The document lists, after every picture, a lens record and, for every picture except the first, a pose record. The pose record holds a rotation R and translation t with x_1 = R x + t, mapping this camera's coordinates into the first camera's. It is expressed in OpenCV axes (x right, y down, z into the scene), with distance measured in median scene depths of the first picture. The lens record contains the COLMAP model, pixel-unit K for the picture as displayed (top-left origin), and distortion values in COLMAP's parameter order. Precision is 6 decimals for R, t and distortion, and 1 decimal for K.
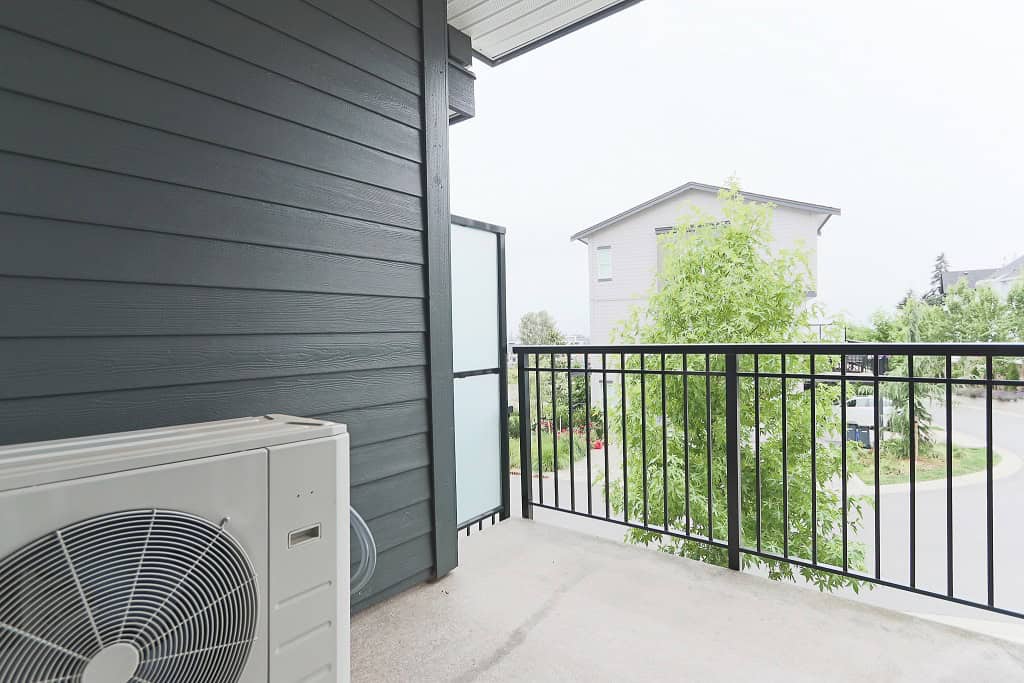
lens RADIAL K [[536.6, 0, 504.4], [0, 536.6, 340.4], [0, 0, 1]] dist [0.000513, -0.001142]
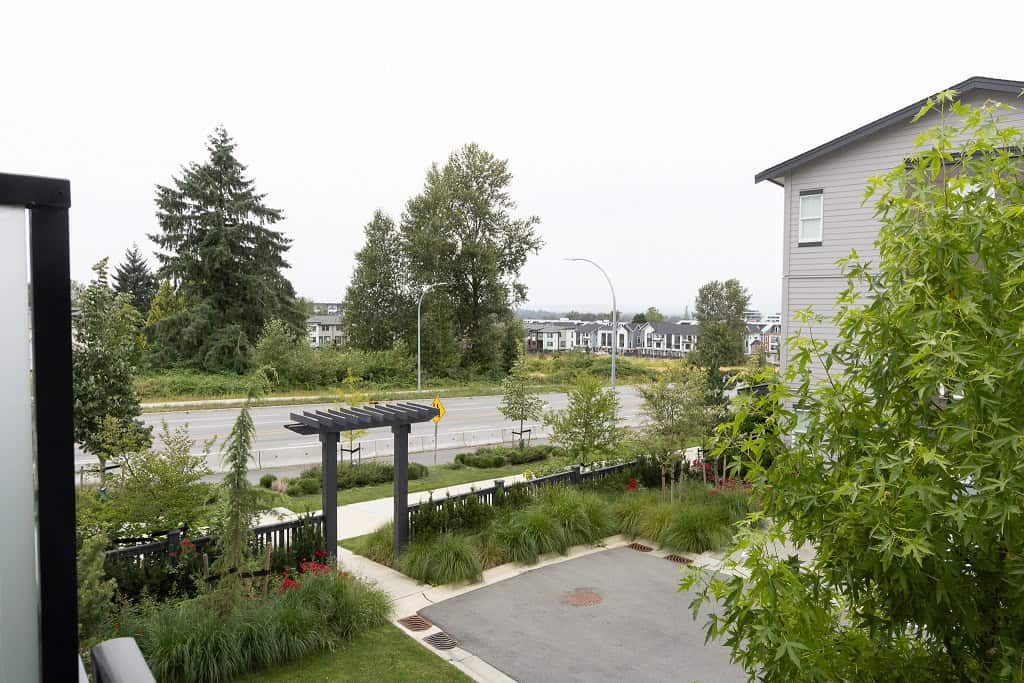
lens RADIAL K [[700.2, 0, 501.6], [0, 700.2, 336.4], [0, 0, 1]] dist [0.009707, -0.003934]
pose [[0.967837, 0.039546, -0.248449, 0.050439], [-0.031107, 0.998801, 0.037805, -0.027738], [0.249646, -0.028860, 0.967907, 0.129027]]
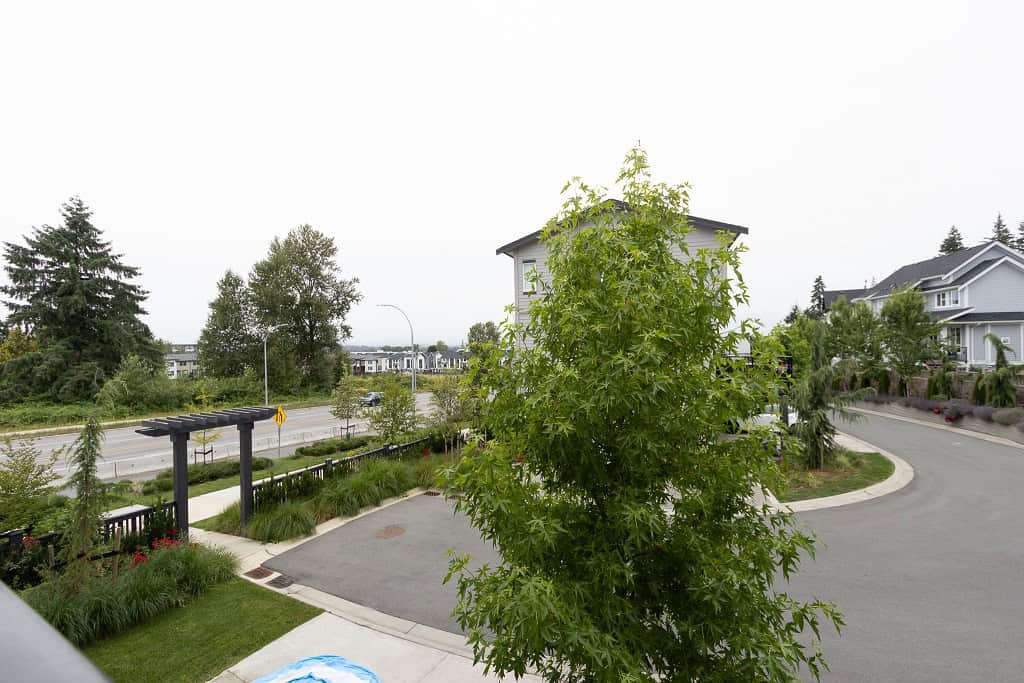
lens RADIAL K [[470.2, 0, 514.2], [0, 470.2, 338.8], [0, 0, 1]] dist [0.001689, -0.001168]
pose [[0.993657, 0.001512, 0.112446, 0.061582], [0.000526, 0.999836, -0.018090, -0.010603], [-0.112455, 0.018035, 0.993493, 0.126987]]
